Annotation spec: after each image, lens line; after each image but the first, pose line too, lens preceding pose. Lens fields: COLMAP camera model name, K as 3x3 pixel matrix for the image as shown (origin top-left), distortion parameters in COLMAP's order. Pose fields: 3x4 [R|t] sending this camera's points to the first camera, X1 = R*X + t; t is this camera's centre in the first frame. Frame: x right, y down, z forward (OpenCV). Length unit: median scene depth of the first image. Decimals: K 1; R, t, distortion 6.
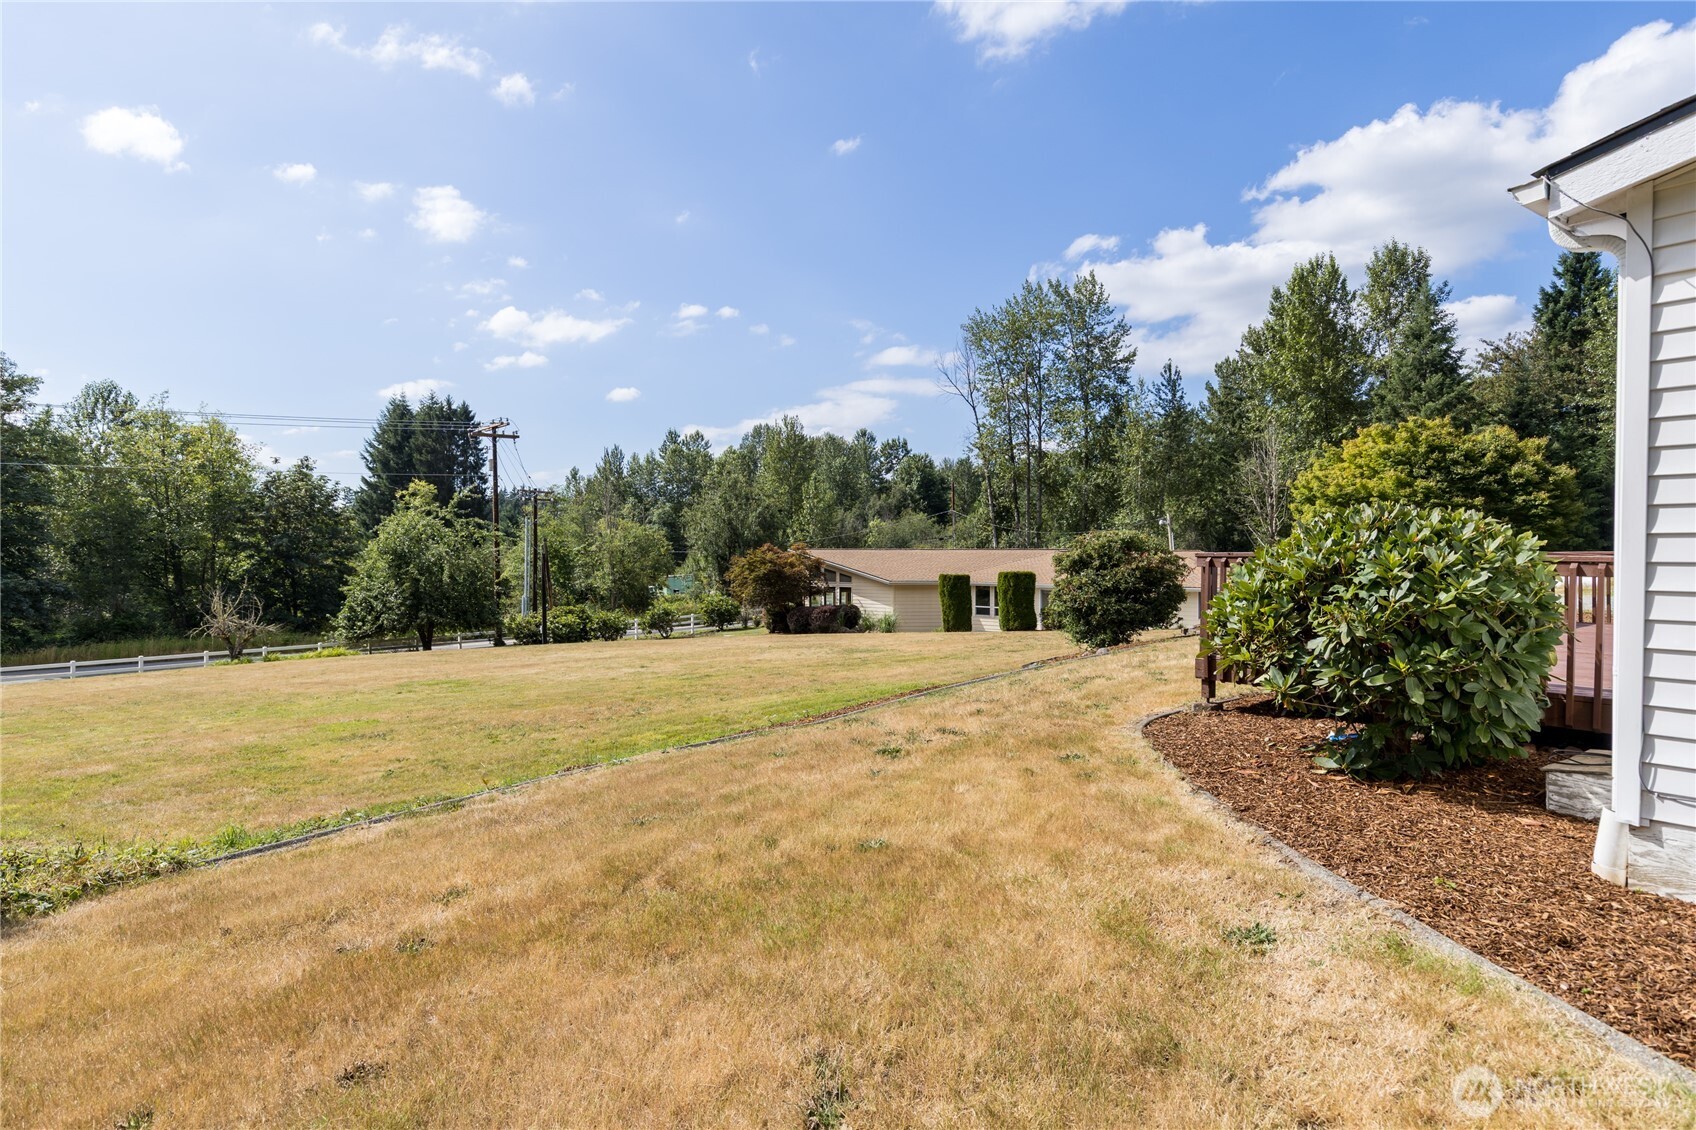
lens RADIAL K [[972.0, 0, 853.2], [0, 972.0, 576.7], [0, 0, 1]] dist [-0.028856, 0.013505]
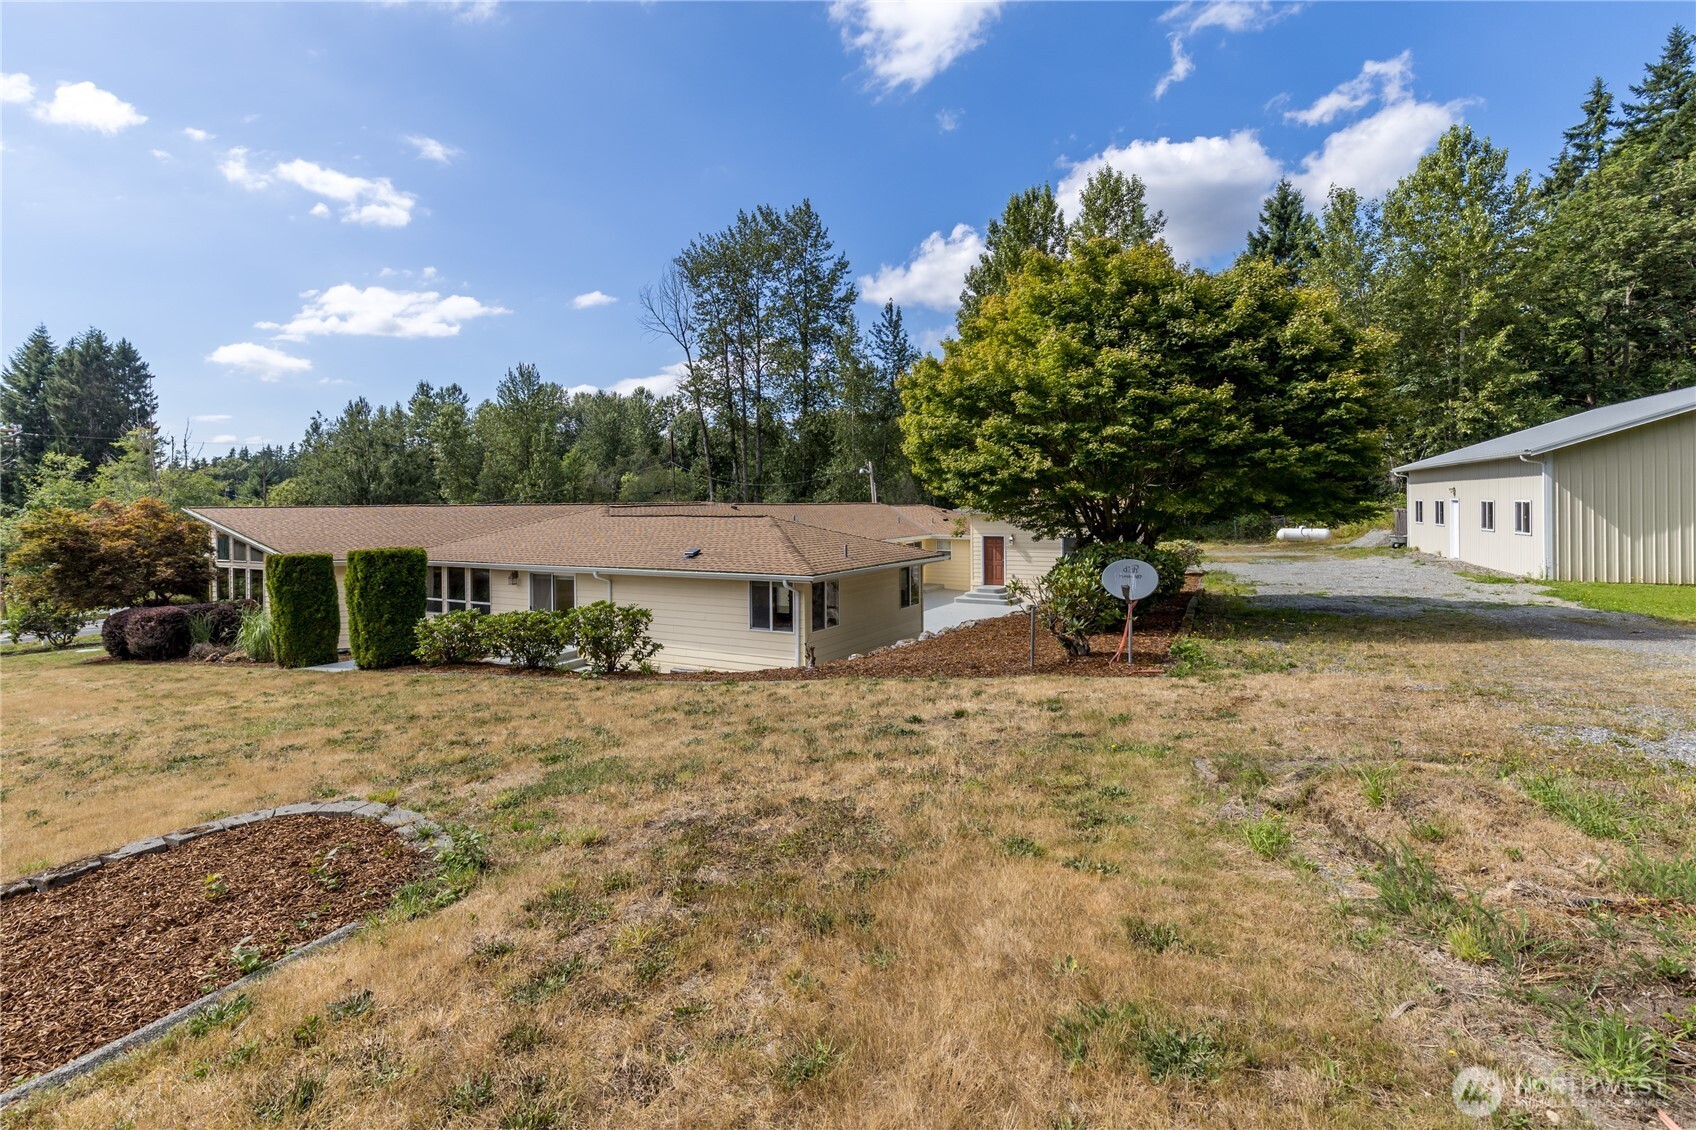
lens RADIAL K [[816.9, 0, 853.1], [0, 816.9, 524.6], [0, 0, 1]] dist [0.002698, 0.000097]
pose [[0.982453, -0.016847, 0.185747, 0.155538], [0.017041, 0.999855, 0.000551, -0.006907], [-0.185729, 0.002624, 0.982597, 0.251307]]
